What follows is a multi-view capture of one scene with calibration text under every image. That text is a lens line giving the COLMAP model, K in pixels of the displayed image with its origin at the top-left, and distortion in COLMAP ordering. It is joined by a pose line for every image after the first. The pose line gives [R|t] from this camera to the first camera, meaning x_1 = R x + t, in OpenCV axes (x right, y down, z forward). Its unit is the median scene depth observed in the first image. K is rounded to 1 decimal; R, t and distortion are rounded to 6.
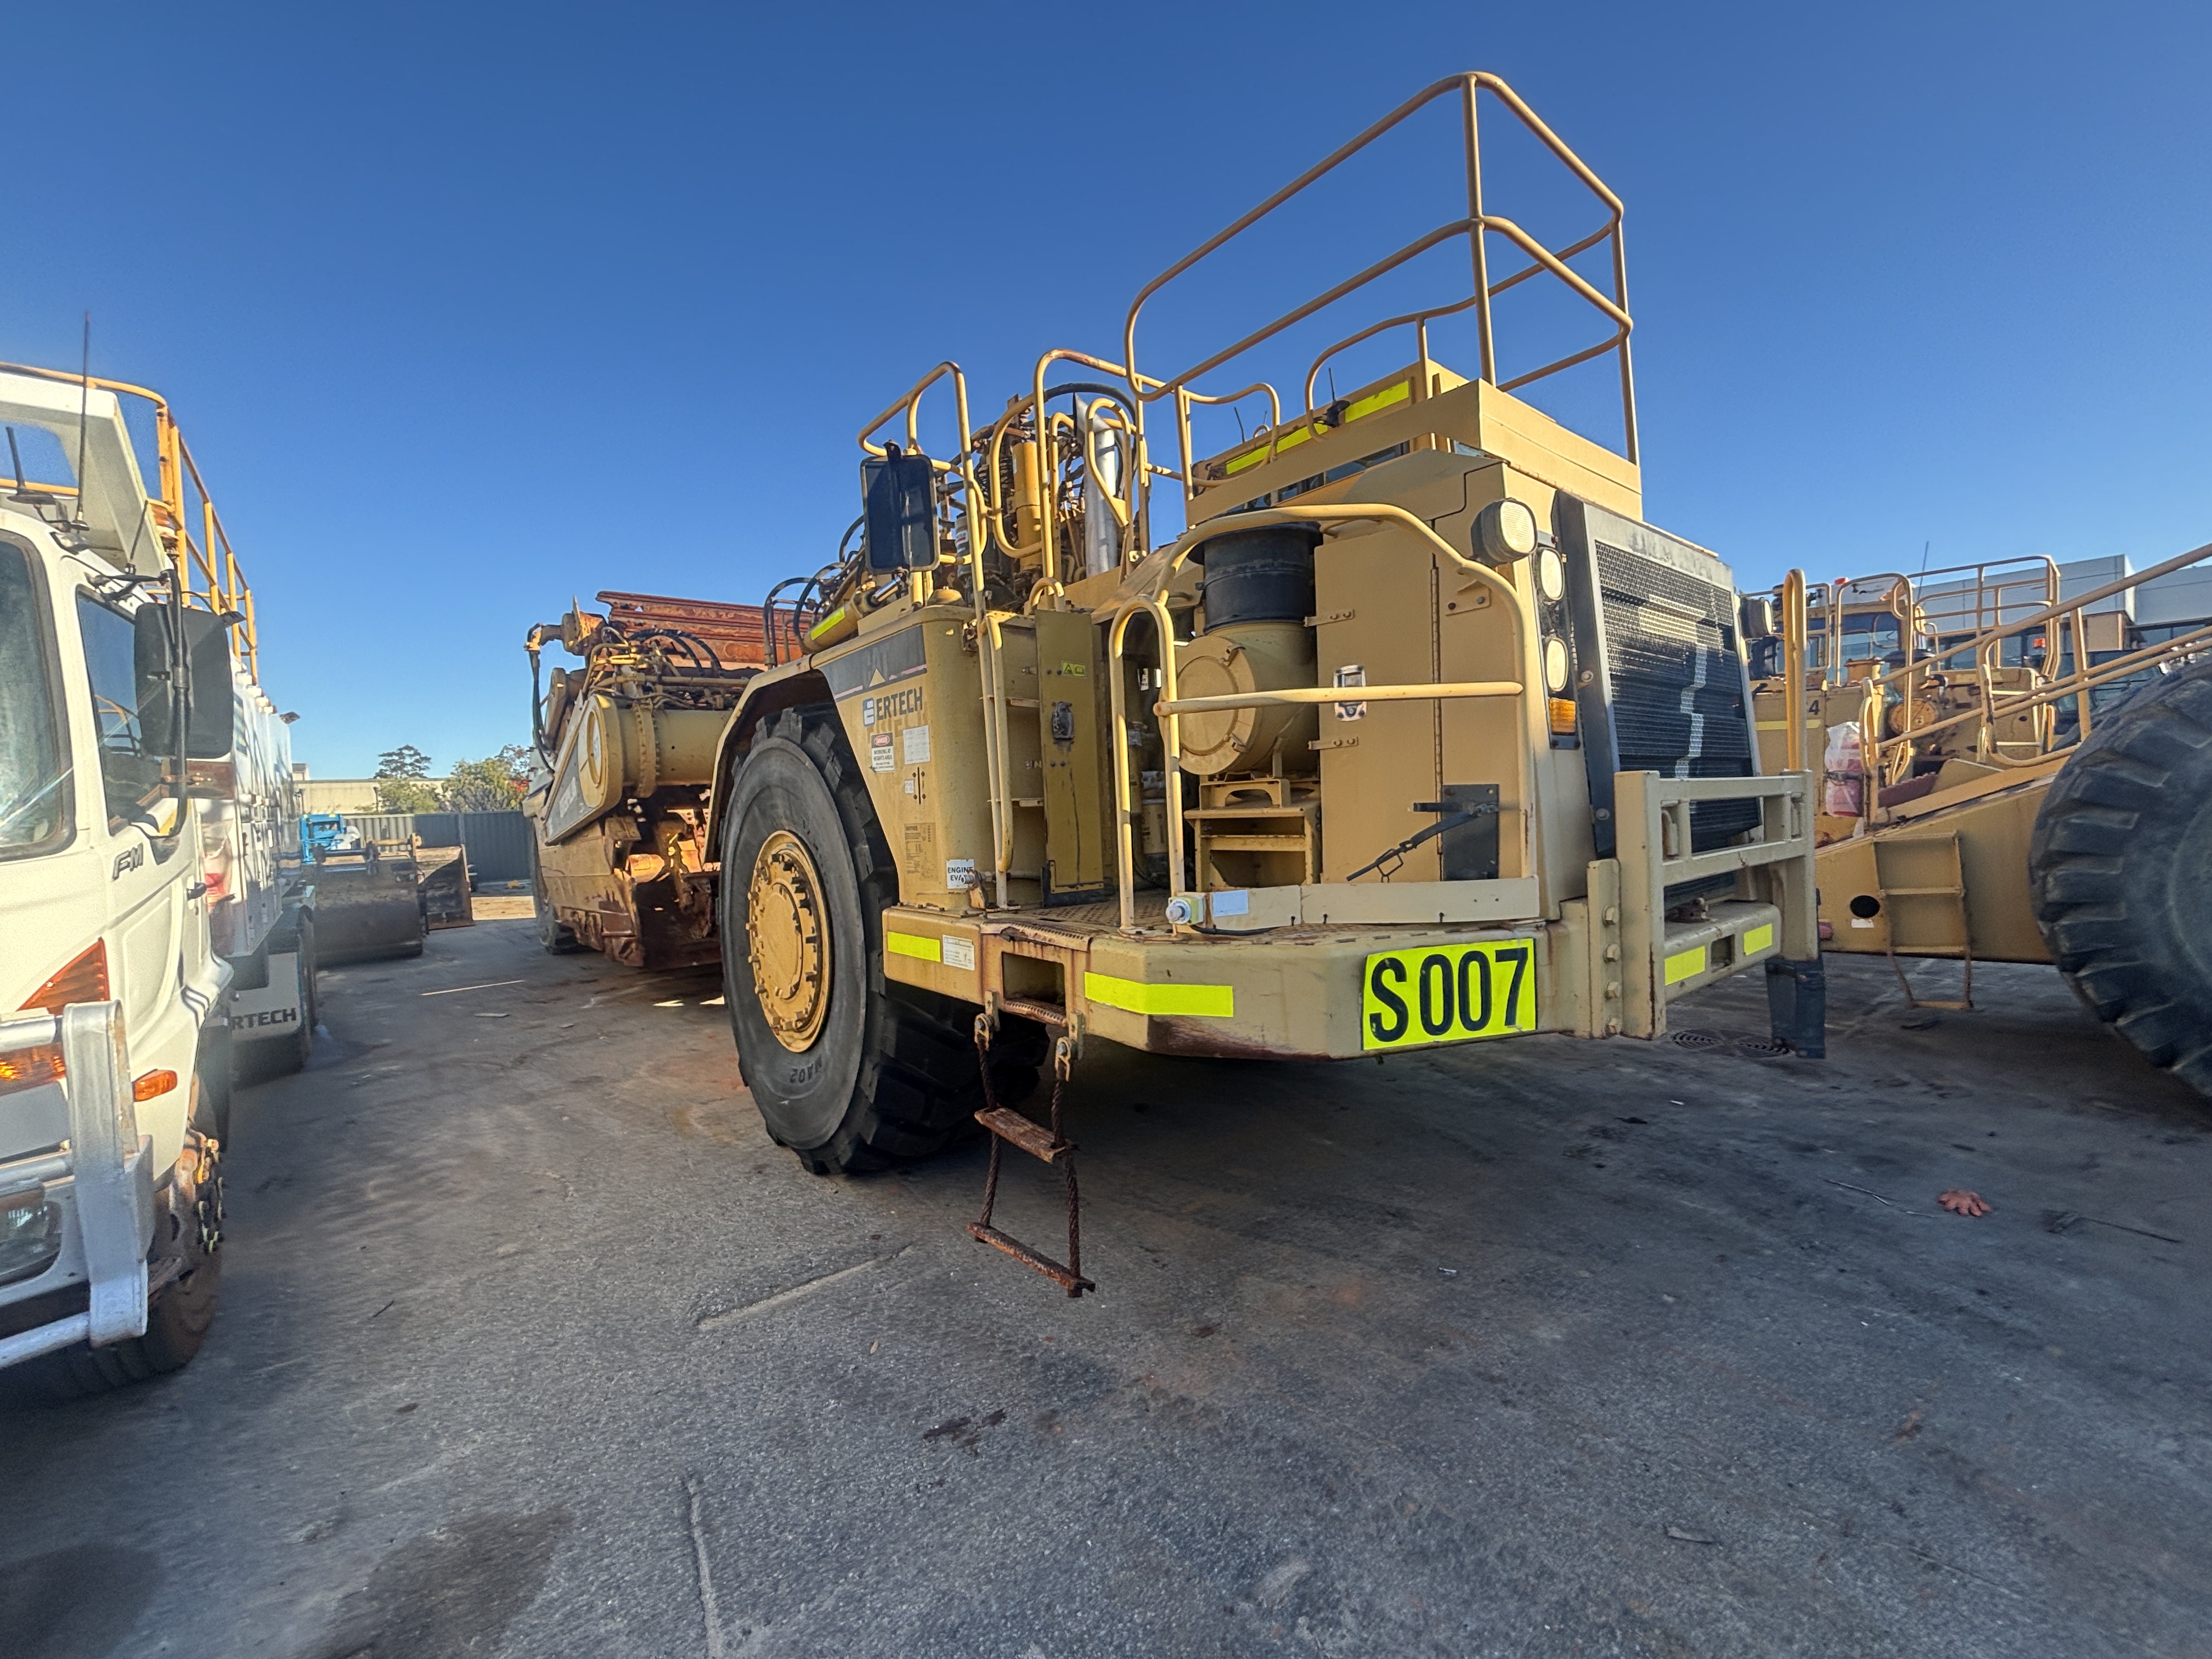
lens RADIAL K [[886.2, 0, 1093.8], [0, 886.2, 828.7], [0, 0, 1]] dist [0.004468, -0.000512]
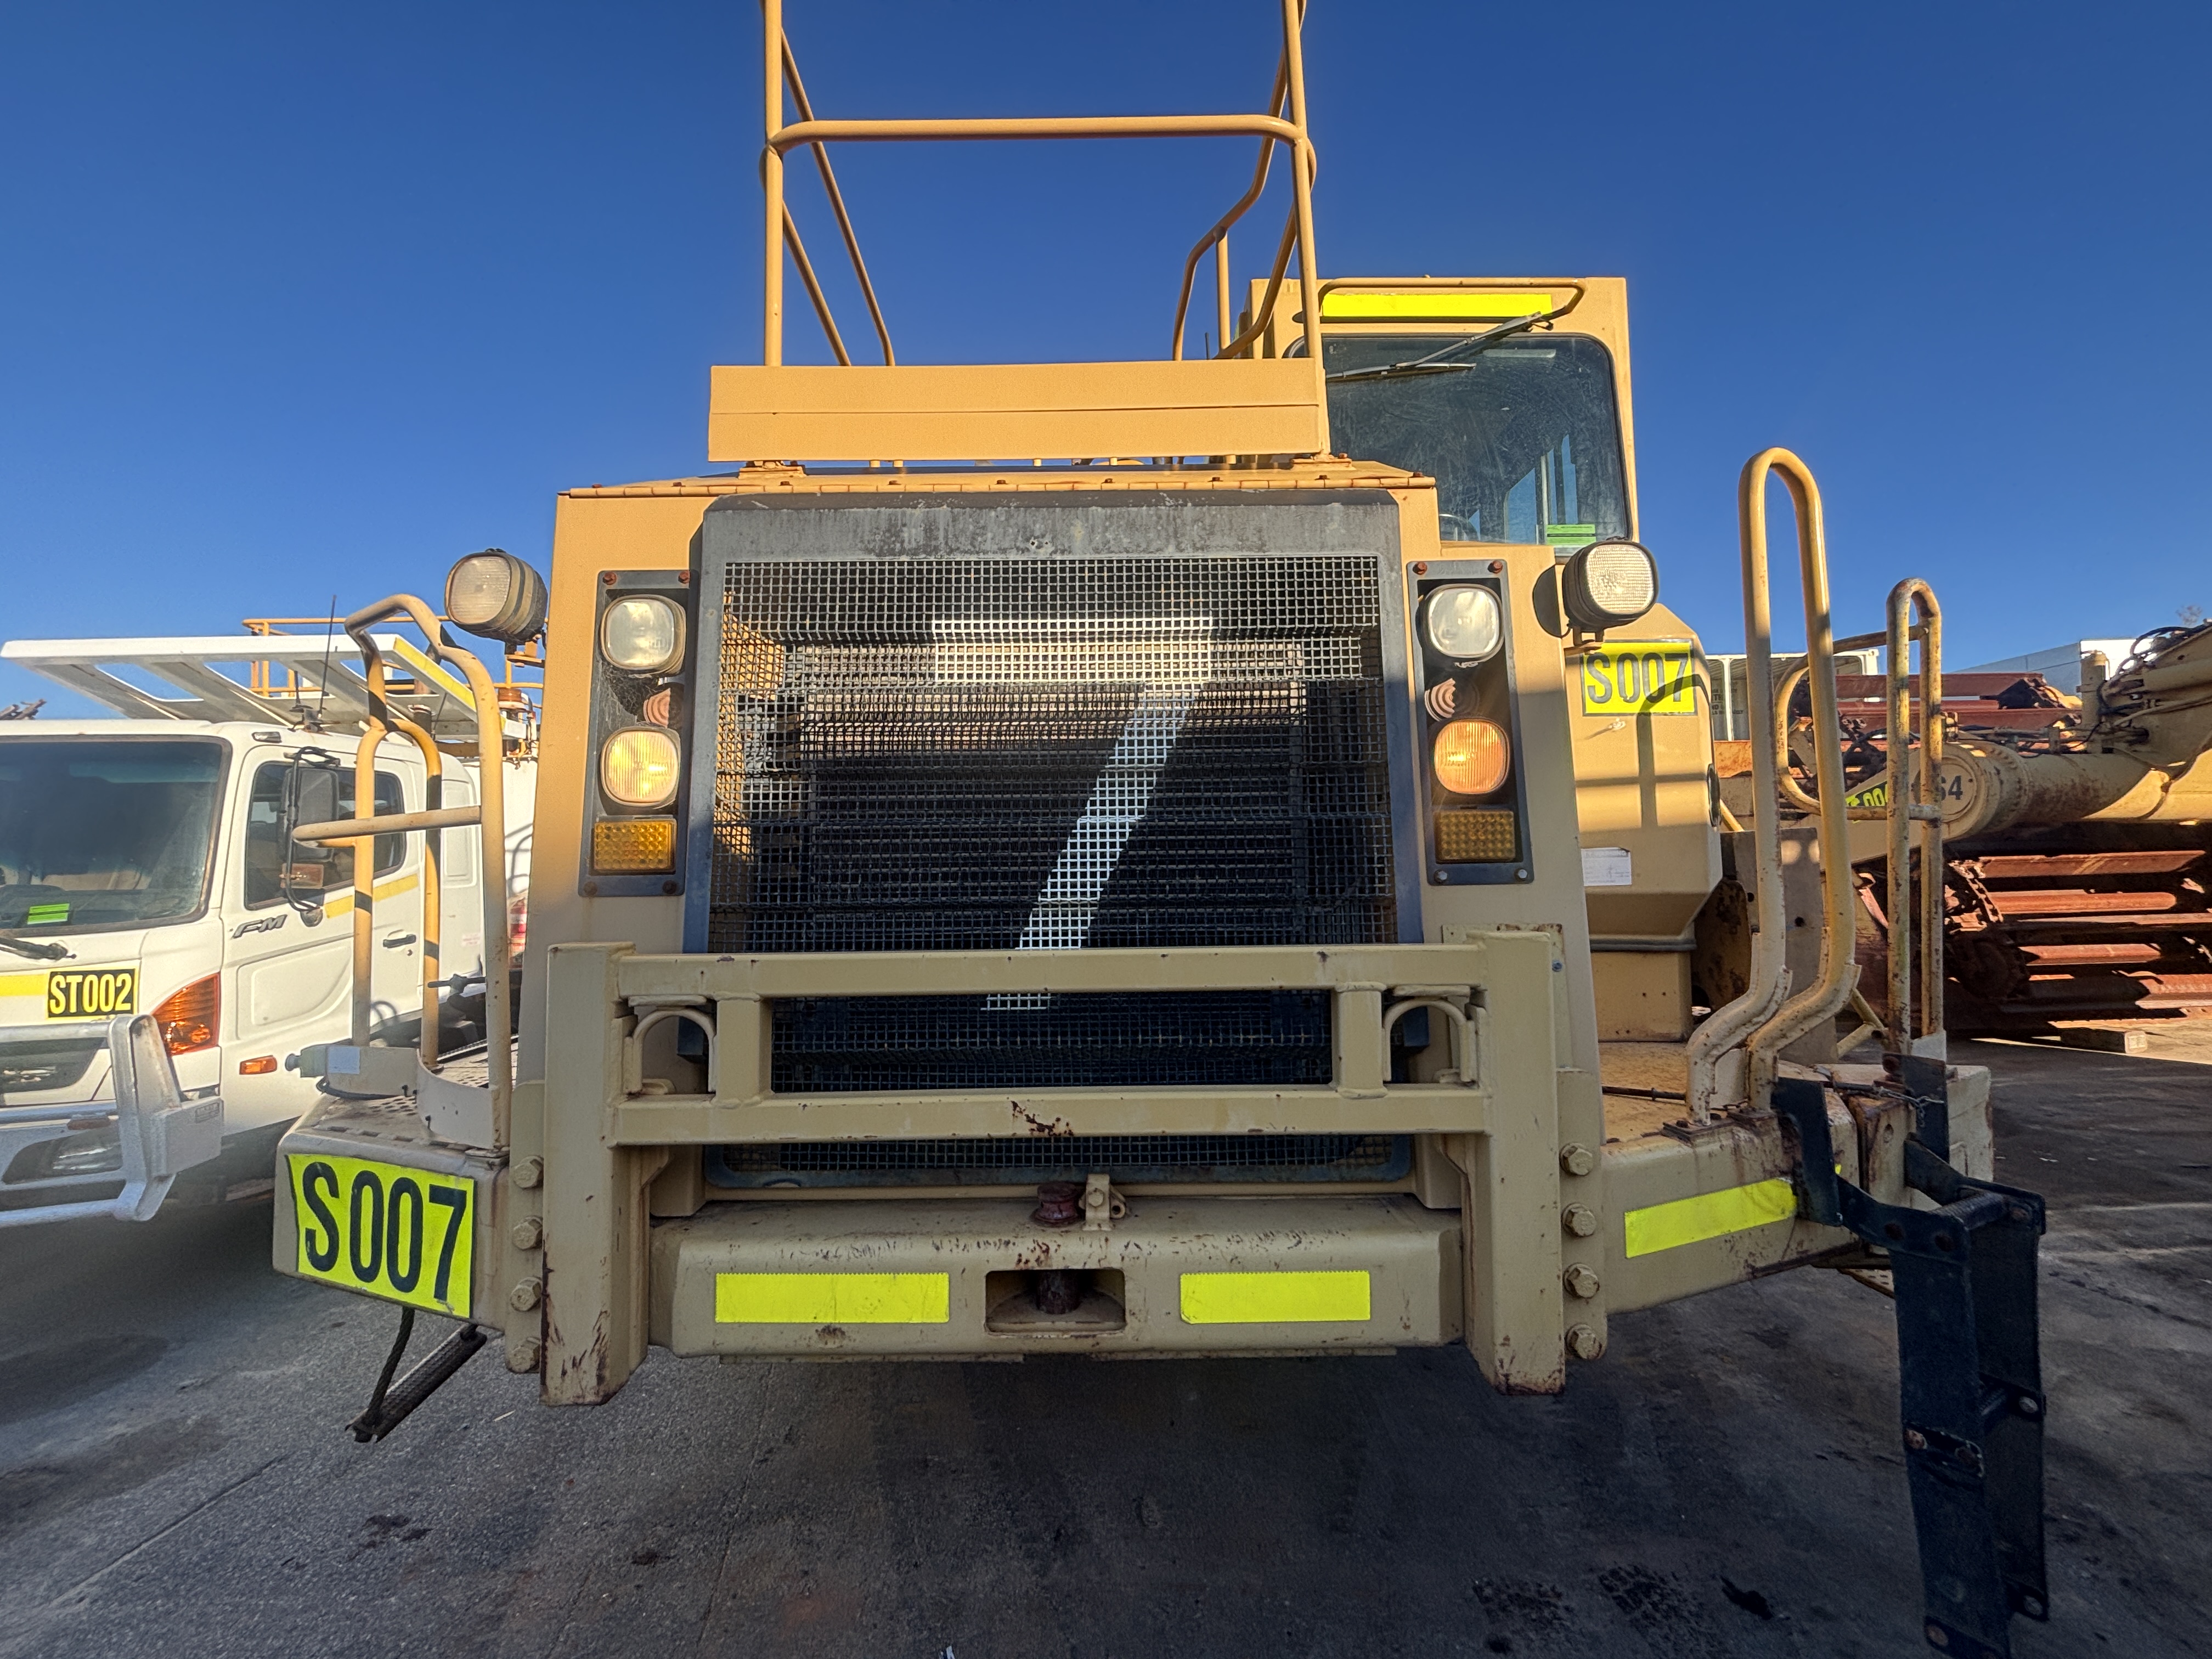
lens RADIAL K [[886.2, 0, 1106.6], [0, 886.2, 836.0], [0, 0, 1]] dist [0.004468, -0.000512]
pose [[0.780534, -0.001596, -0.625111, 1.213590], [-0.029908, 0.998756, -0.039894, -0.118689], [0.624397, 0.049835, 0.779516, 0.708654]]
